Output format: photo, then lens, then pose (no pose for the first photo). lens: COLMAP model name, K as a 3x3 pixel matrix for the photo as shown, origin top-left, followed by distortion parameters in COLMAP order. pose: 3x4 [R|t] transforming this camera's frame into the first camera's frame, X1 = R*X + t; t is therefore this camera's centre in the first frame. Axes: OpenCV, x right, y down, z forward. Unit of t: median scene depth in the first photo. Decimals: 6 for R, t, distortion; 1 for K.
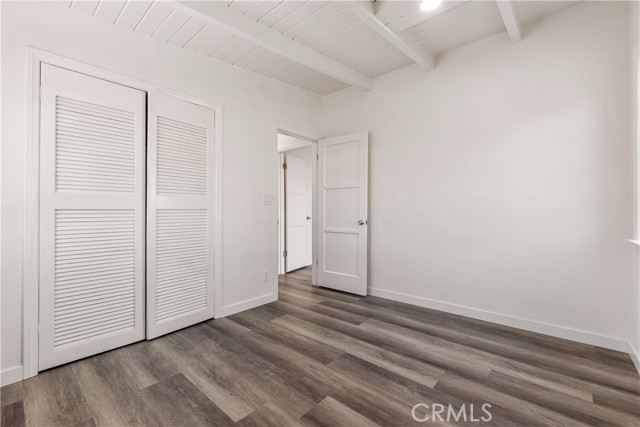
lens RADIAL K [[281.8, 0, 319.4], [0, 281.8, 207.5], [0, 0, 1]] dist [-0.002029, -0.000320]
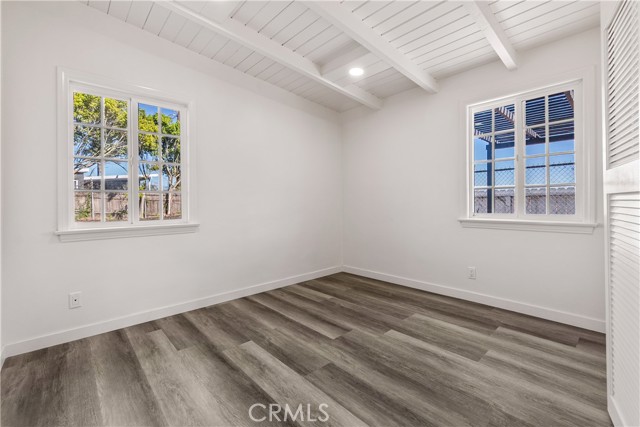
lens RADIAL K [[281.8, 0, 319.4], [0, 281.8, 207.5], [0, 0, 1]] dist [-0.002029, -0.000320]
pose [[-0.993636, 0.012137, 0.111985, -0.053817], [0.012468, 0.999920, 0.002248, 0.031916], [-0.111948, 0.003630, -0.993707, 2.060021]]
